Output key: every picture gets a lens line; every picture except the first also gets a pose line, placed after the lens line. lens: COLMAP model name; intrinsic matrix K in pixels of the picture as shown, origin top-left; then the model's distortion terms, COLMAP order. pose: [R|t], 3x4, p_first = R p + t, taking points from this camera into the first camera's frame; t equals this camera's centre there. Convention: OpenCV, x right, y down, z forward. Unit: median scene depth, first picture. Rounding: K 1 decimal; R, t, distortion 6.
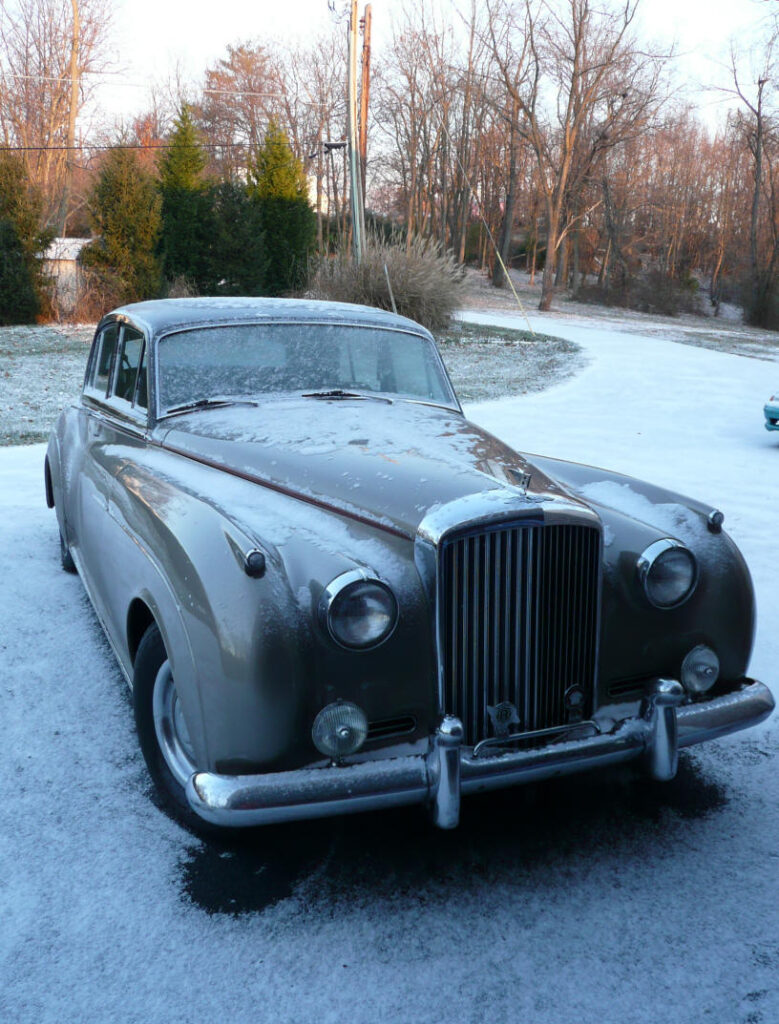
lens RADIAL K [[1259.5, 0, 389.2], [0, 1259.5, 463.5], [0, 0, 1]] dist [-0.057743, 0.077149]
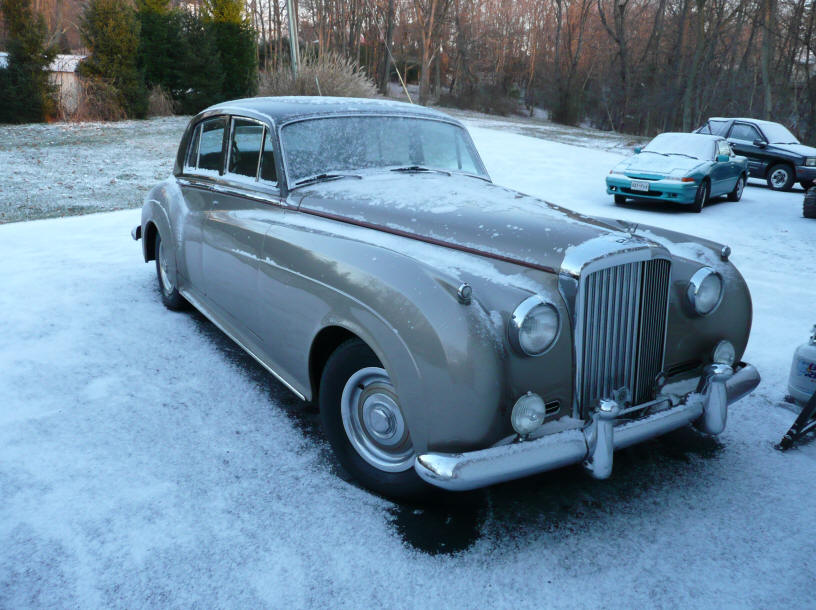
lens RADIAL K [[883.6, 0, 420.4], [0, 883.6, 305.9], [0, 0, 1]] dist [-0.041143, 0.037642]
pose [[0.978942, -0.042279, 0.199713, -0.228704], [0.023841, 0.995301, 0.093845, 0.002041], [-0.202742, -0.087108, 0.975350, 0.068575]]
